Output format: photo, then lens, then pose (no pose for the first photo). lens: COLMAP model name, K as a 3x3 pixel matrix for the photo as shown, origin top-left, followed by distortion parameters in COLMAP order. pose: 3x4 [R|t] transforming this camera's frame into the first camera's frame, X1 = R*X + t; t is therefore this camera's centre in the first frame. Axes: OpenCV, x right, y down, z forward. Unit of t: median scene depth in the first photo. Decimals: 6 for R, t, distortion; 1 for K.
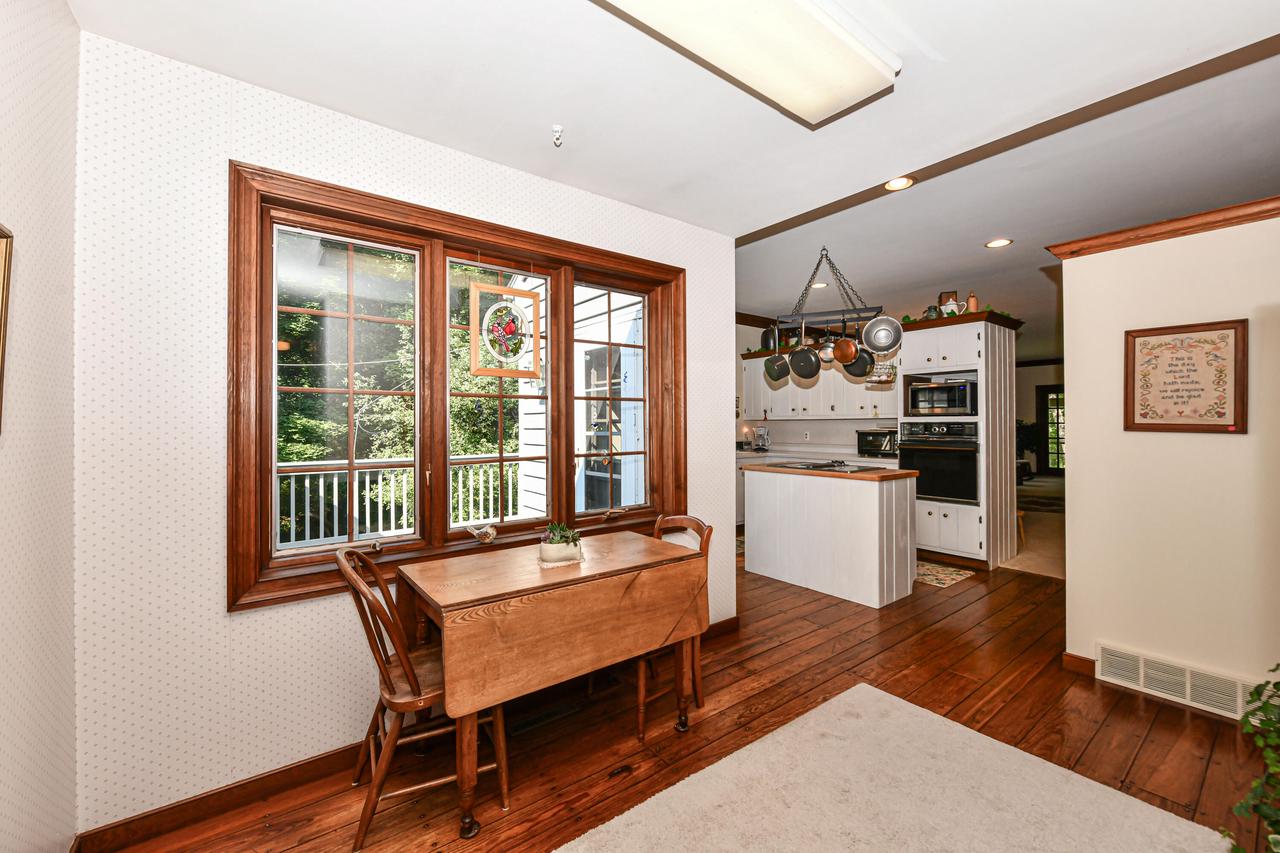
lens RADIAL K [[525.2, 0, 633.9], [0, 525.2, 420.9], [0, 0, 1]] dist [0.005237, 0.000853]
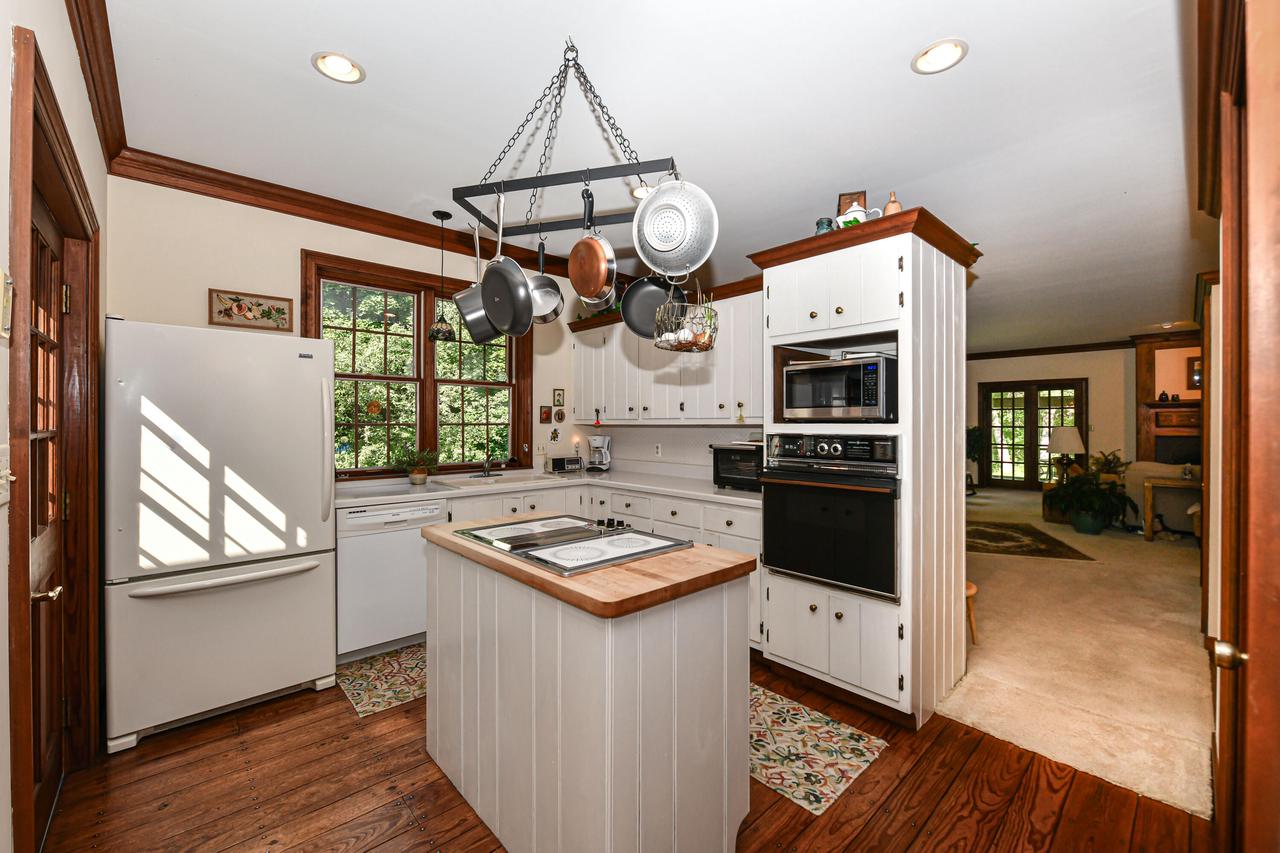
lens RADIAL K [[525.2, 0, 643.1], [0, 525.2, 423.4], [0, 0, 1]] dist [0.005237, 0.000853]
pose [[0.995352, 0.003079, 0.096250, 0.346169], [-0.003741, 0.999971, 0.006701, -0.011531], [-0.096226, -0.007030, 0.995335, 0.500146]]
